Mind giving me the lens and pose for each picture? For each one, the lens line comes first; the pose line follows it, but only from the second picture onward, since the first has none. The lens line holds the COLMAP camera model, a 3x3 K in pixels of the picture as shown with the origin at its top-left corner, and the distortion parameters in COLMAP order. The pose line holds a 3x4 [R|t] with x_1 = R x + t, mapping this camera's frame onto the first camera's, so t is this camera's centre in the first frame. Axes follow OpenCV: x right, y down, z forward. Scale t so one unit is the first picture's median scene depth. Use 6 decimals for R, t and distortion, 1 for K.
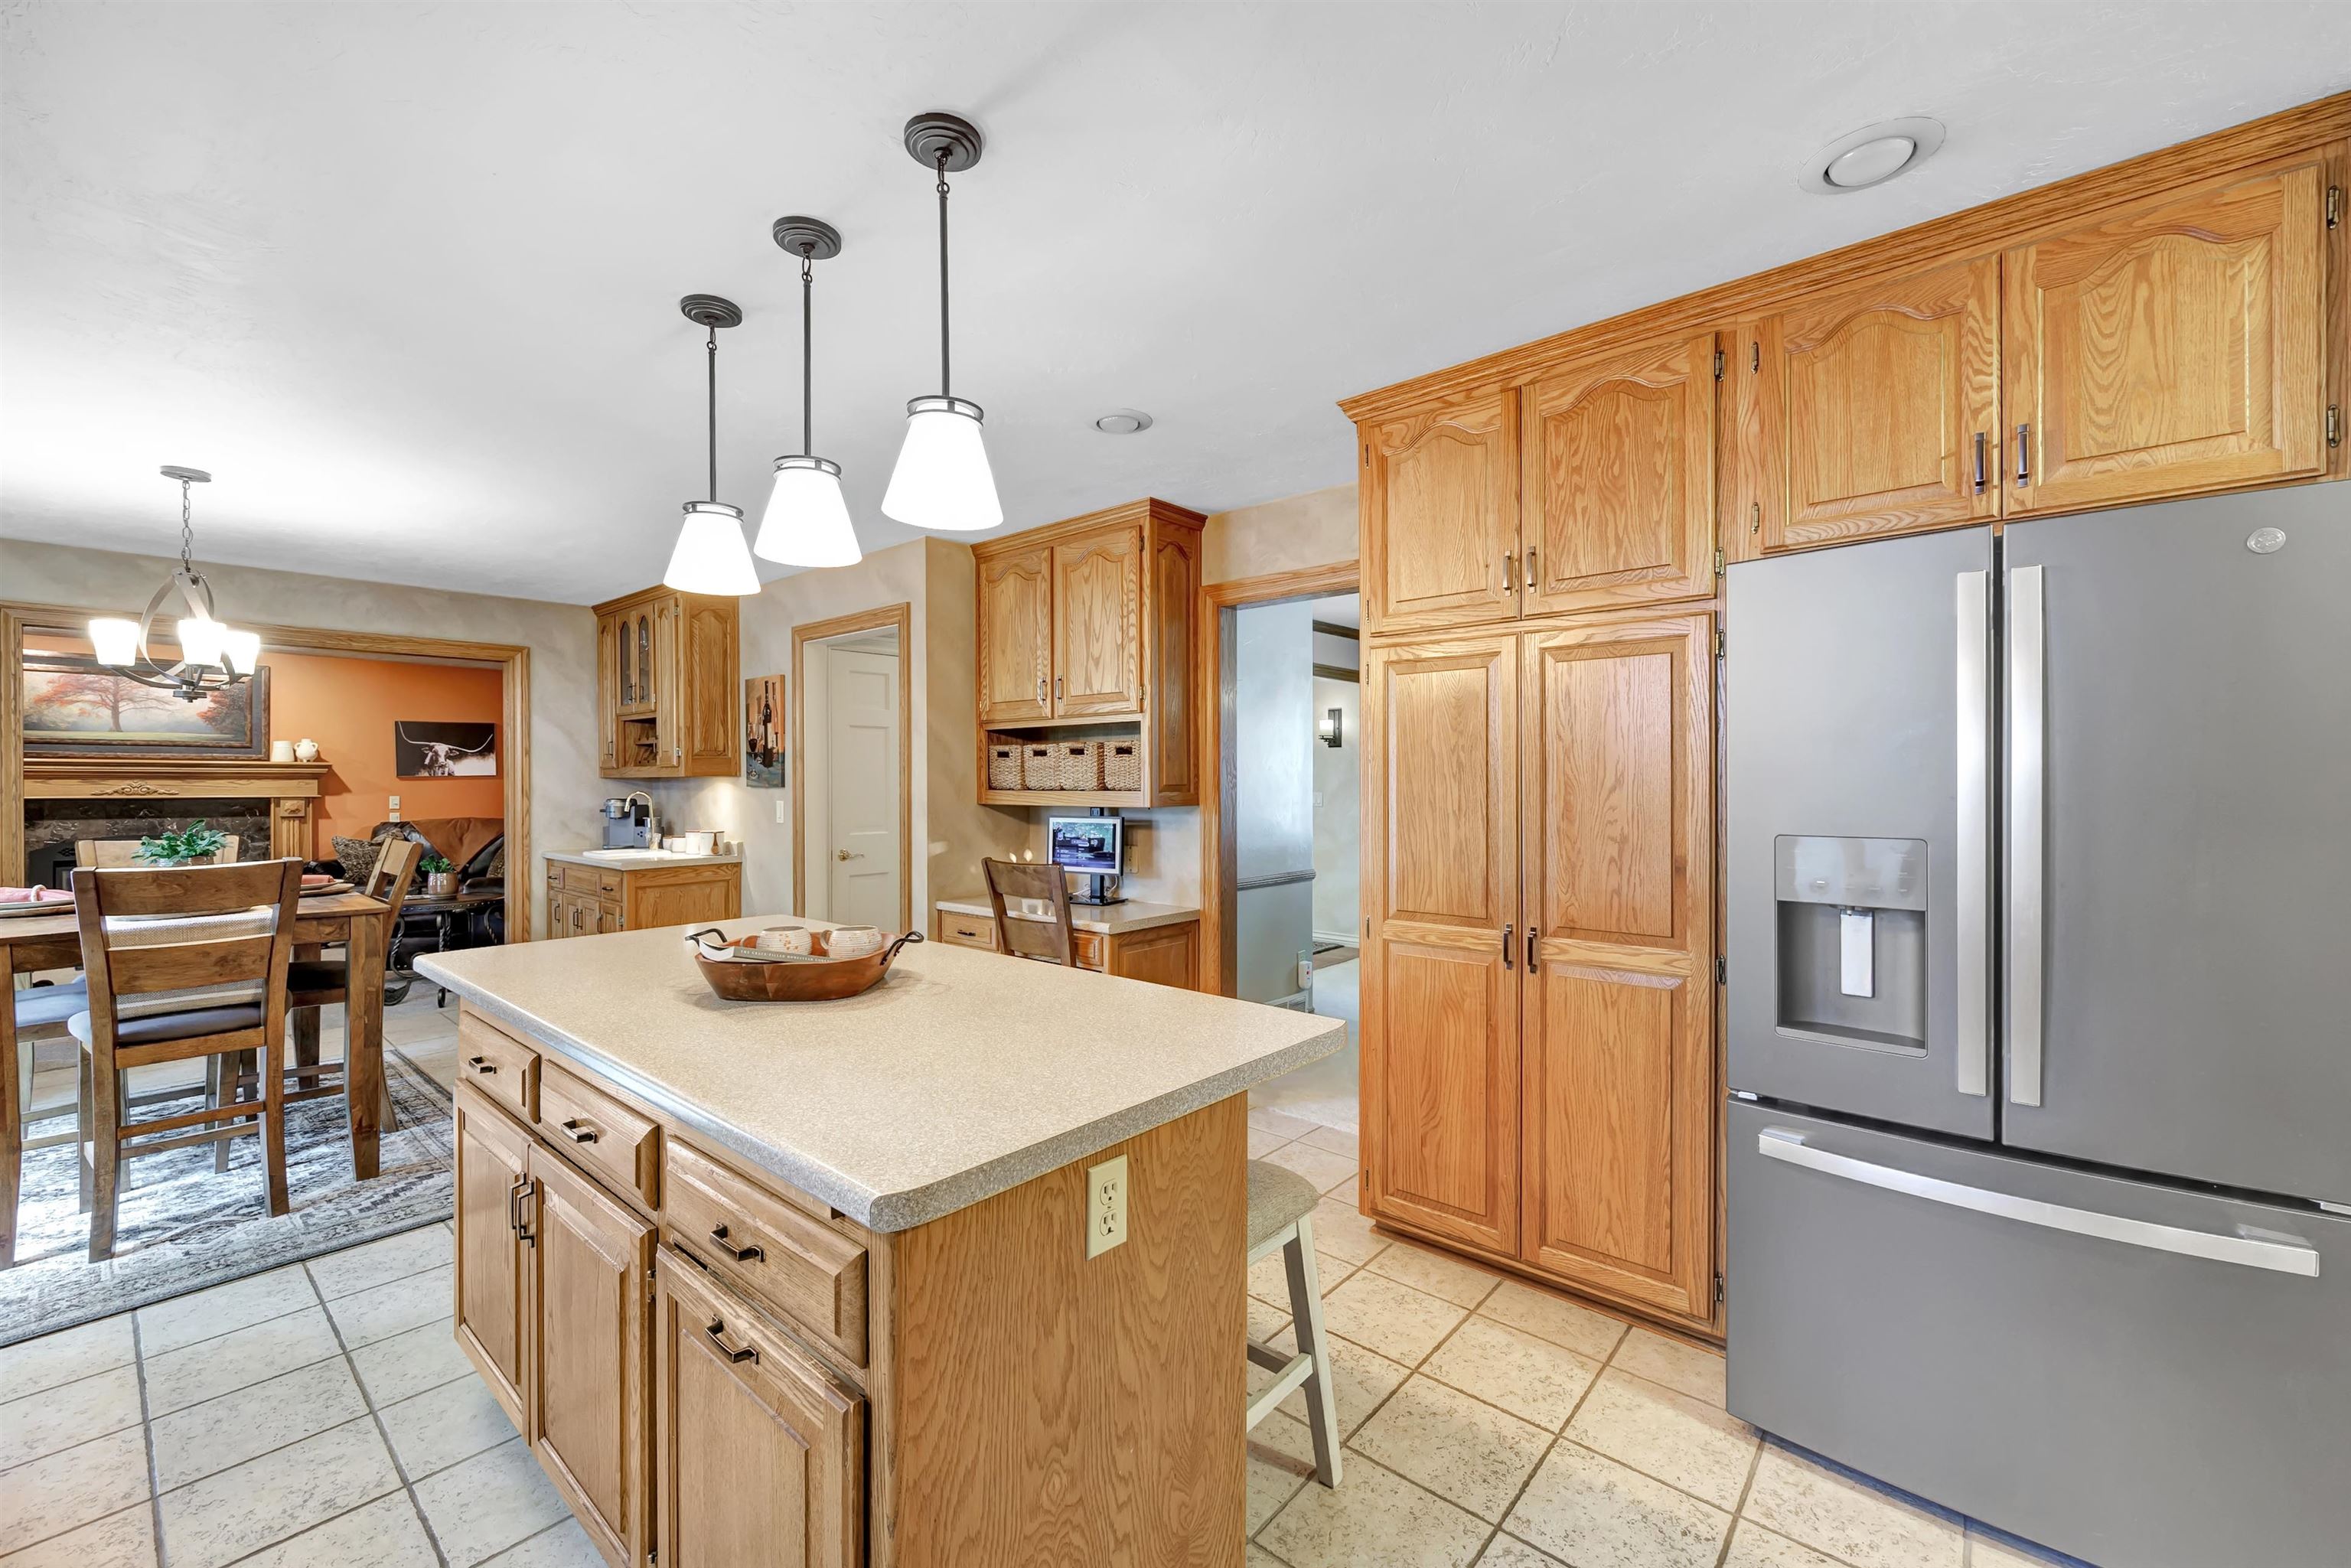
lens RADIAL K [[940.7, 0, 1156.2], [0, 940.7, 787.7], [0, 0, 1]] dist [-0.001811, 0.000167]
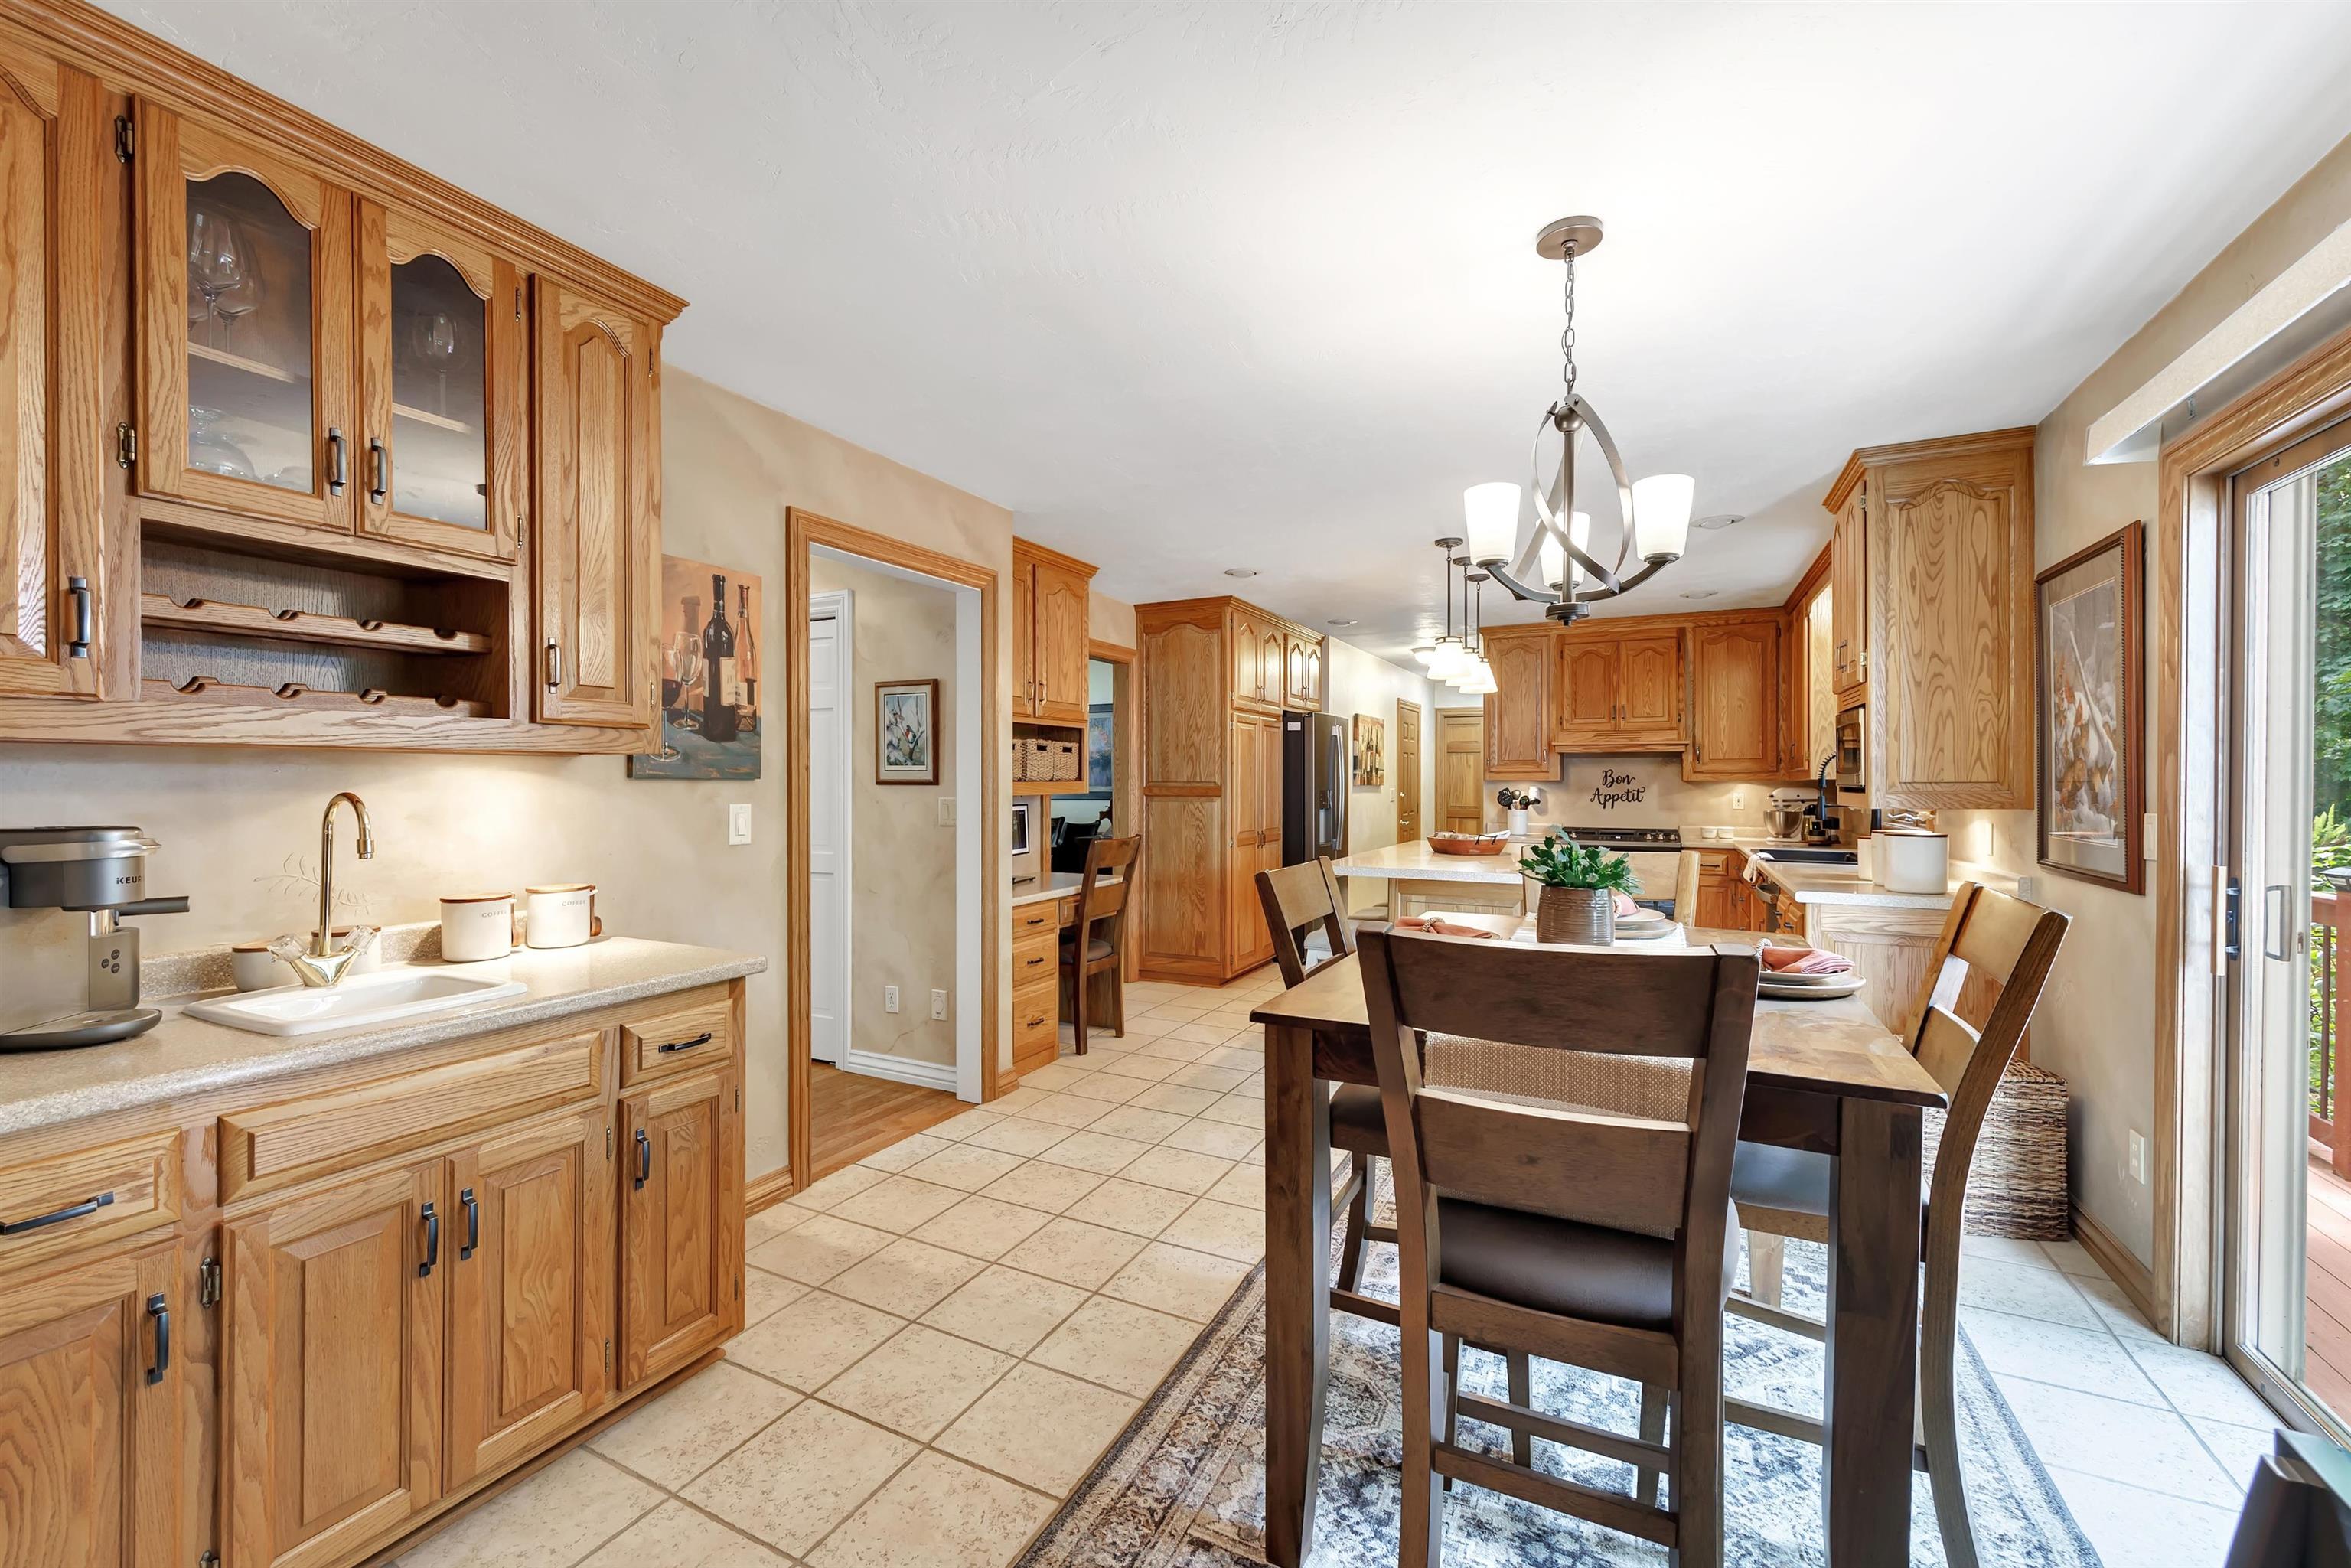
lens RADIAL K [[961.0, 0, 1173.2], [0, 961.0, 784.5], [0, 0, 1]] dist [-0.004337, -0.000062]
pose [[-0.250262, -0.001206, 0.968177, -0.703653], [0.009674, 0.999946, 0.003746, 0.002052], [-0.968130, 0.010303, -0.250237, 0.630614]]
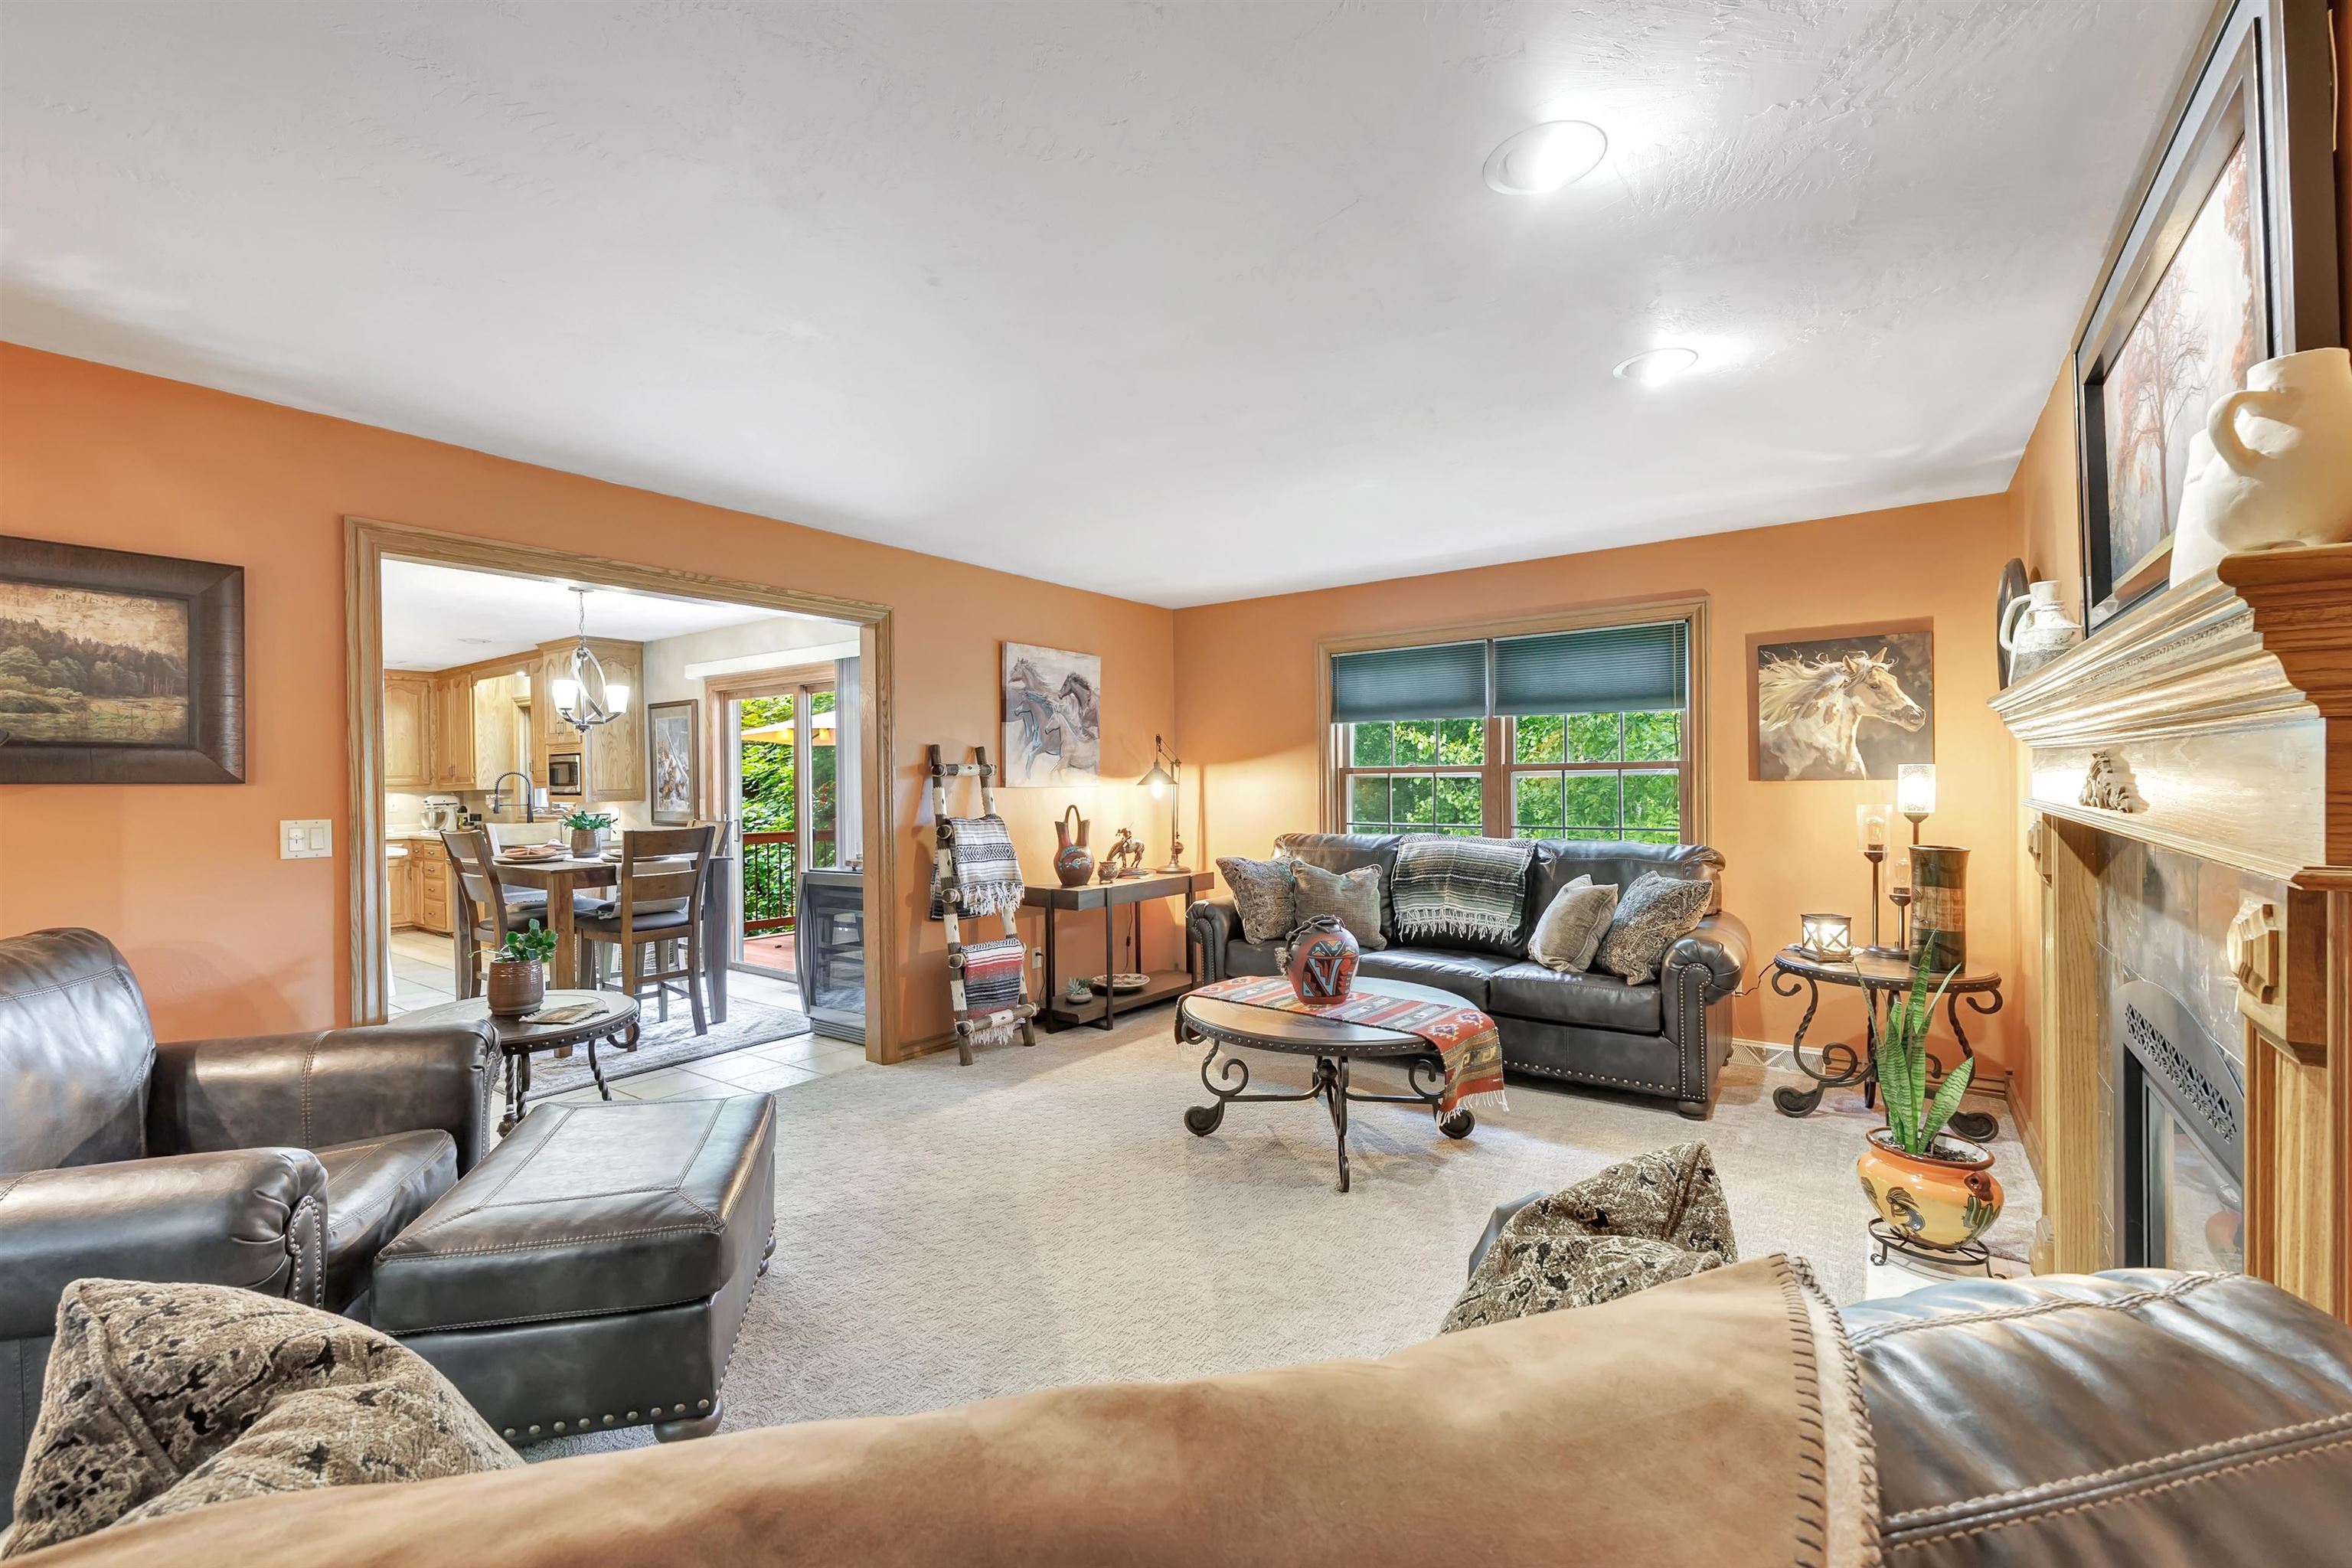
lens RADIAL K [[961.4, 0, 1155.1], [0, 961.4, 792.8], [0, 0, 1]] dist [-0.004337, -0.000062]
pose [[-0.996681, 0.013838, -0.080217, -0.847097], [0.012314, 0.999735, 0.019471, -0.003405], [0.080466, 0.018418, -0.996587, 1.215677]]
